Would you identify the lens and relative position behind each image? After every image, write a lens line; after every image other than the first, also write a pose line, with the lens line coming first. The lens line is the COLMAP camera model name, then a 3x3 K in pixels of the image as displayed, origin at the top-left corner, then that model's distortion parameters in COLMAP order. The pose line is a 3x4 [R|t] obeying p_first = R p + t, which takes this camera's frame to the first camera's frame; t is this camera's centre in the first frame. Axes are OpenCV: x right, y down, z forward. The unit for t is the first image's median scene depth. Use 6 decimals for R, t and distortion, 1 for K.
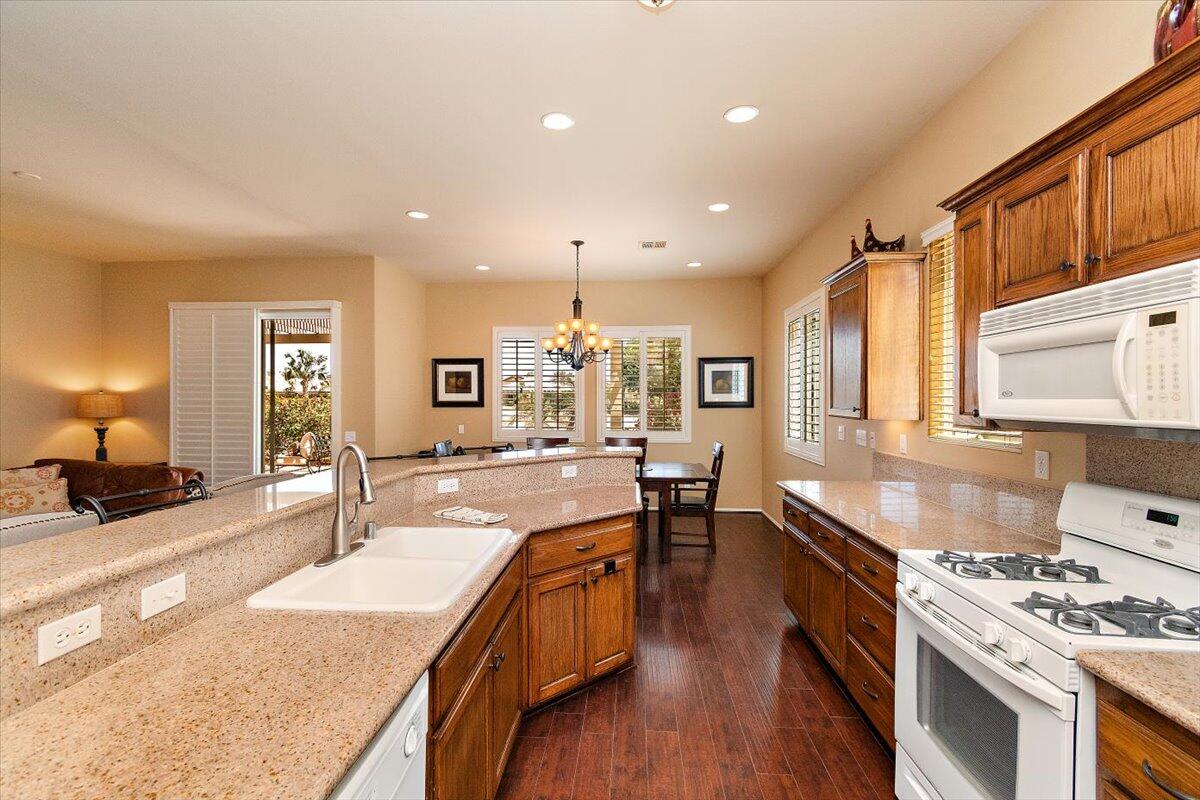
lens RADIAL K [[533.3, 0, 597.5], [0, 533.3, 400.1], [0, 0, 1]] dist [0.000905, -0.000755]
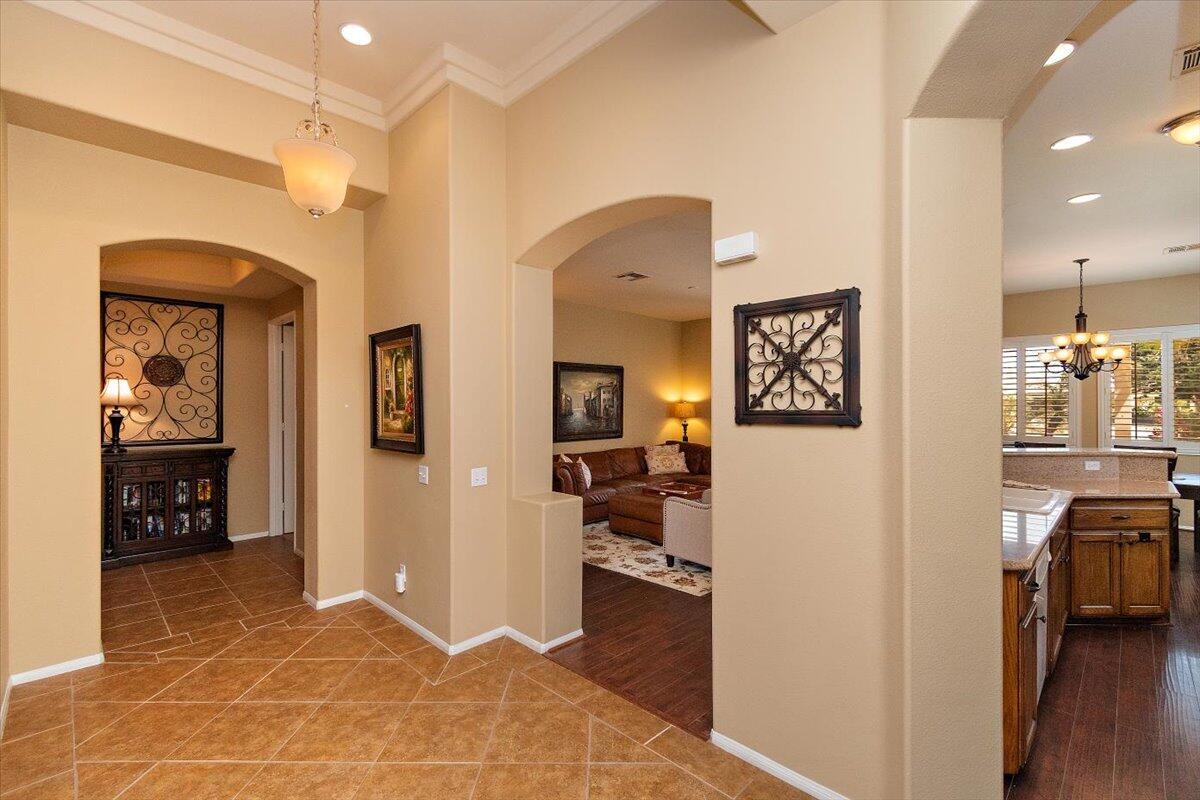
lens RADIAL K [[533.3, 0, 593.5], [0, 533.3, 404.0], [0, 0, 1]] dist [0.000905, -0.000755]
pose [[0.750484, -0.001494, -0.660887, -0.059563], [0.001194, 0.999999, -0.000905, -0.006906], [0.660887, -0.000110, 0.750485, -0.414739]]
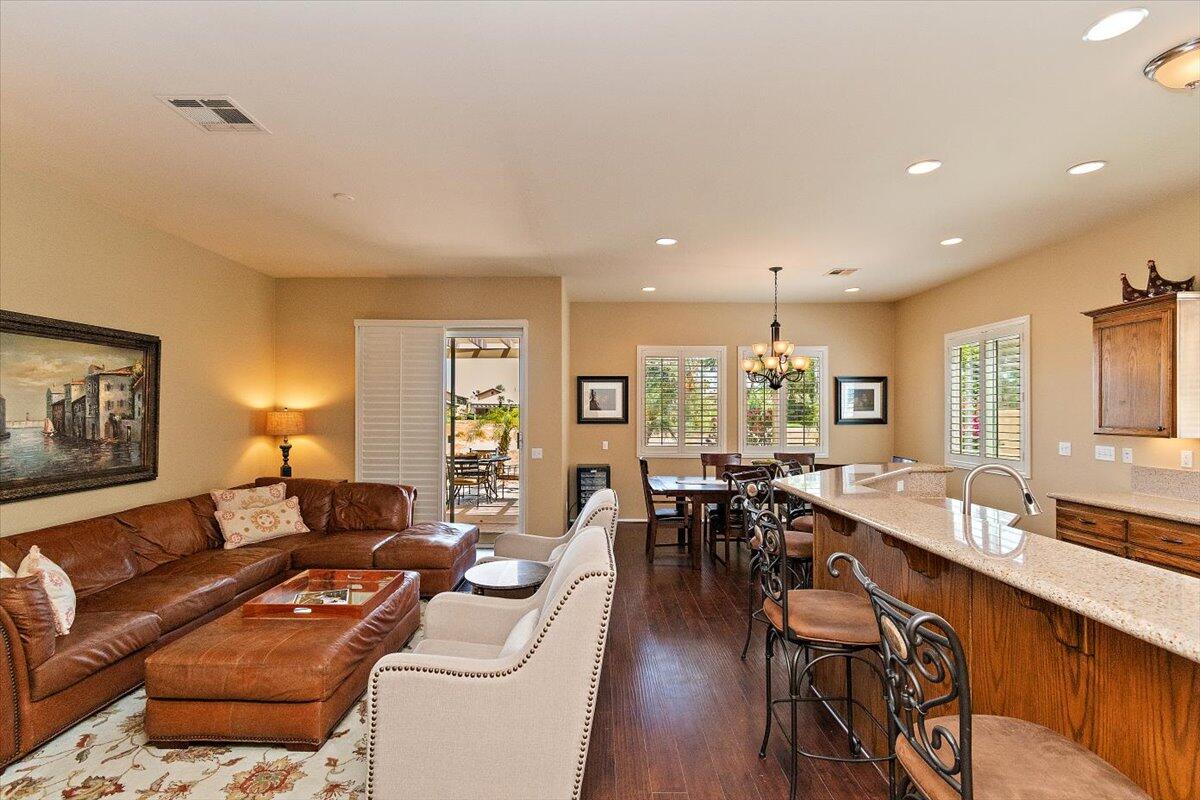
lens RADIAL K [[533.3, 0, 595.7], [0, 533.3, 411.1], [0, 0, 1]] dist [0.000905, -0.000755]
pose [[0.997476, 0.001351, 0.070994, -0.428442], [-0.000991, 0.999986, -0.005101, -0.006767], [-0.071000, 0.005018, 0.997464, -0.025292]]
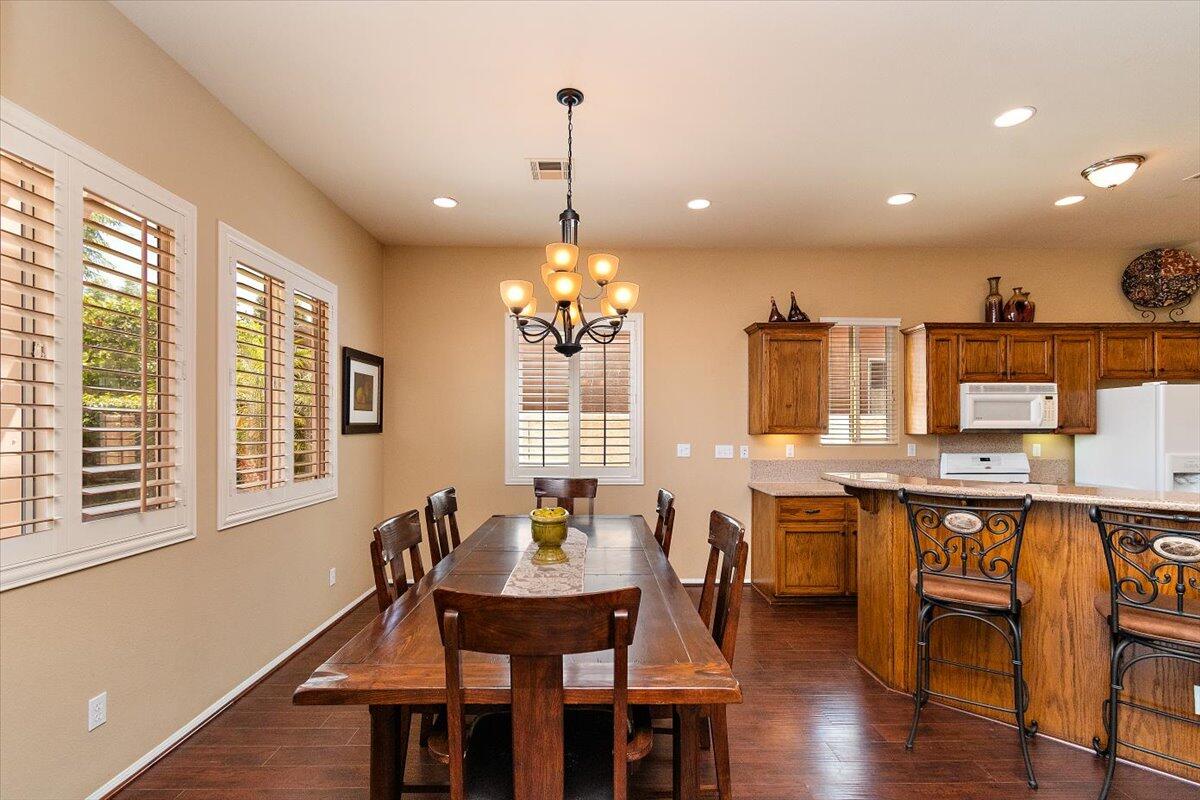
lens RADIAL K [[533.3, 0, 601.4], [0, 533.3, 427.9], [0, 0, 1]] dist [0.000905, -0.000755]
pose [[-0.091151, -0.000931, 0.995837, -0.480504], [0.001496, 0.999998, 0.001072, 0.008475], [-0.995836, 0.001588, -0.091149, 0.931586]]
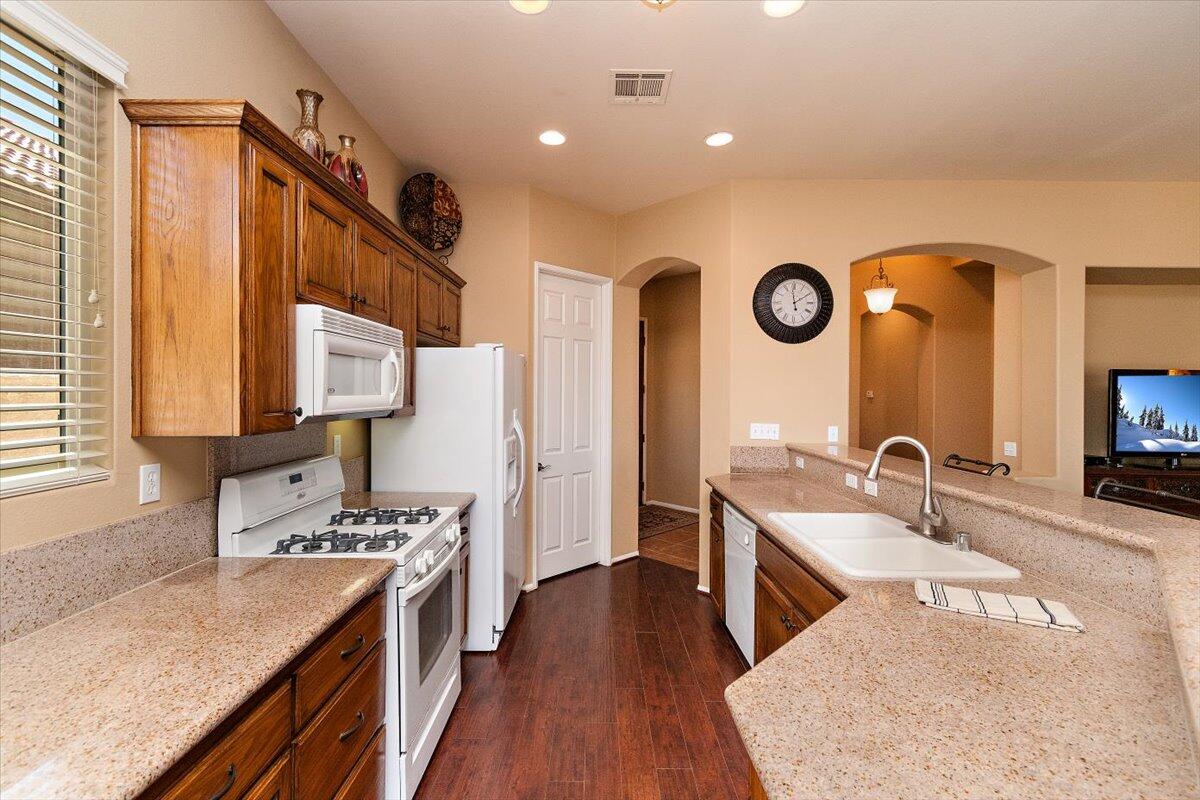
lens RADIAL K [[533.3, 0, 600.4], [0, 533.3, 397.3], [0, 0, 1]] dist [0.000905, -0.000755]
pose [[-0.997621, -0.006282, -0.068653, 0.093424], [-0.007061, 0.999913, 0.011110, -0.004785], [0.068577, 0.011569, -0.997579, 0.662067]]
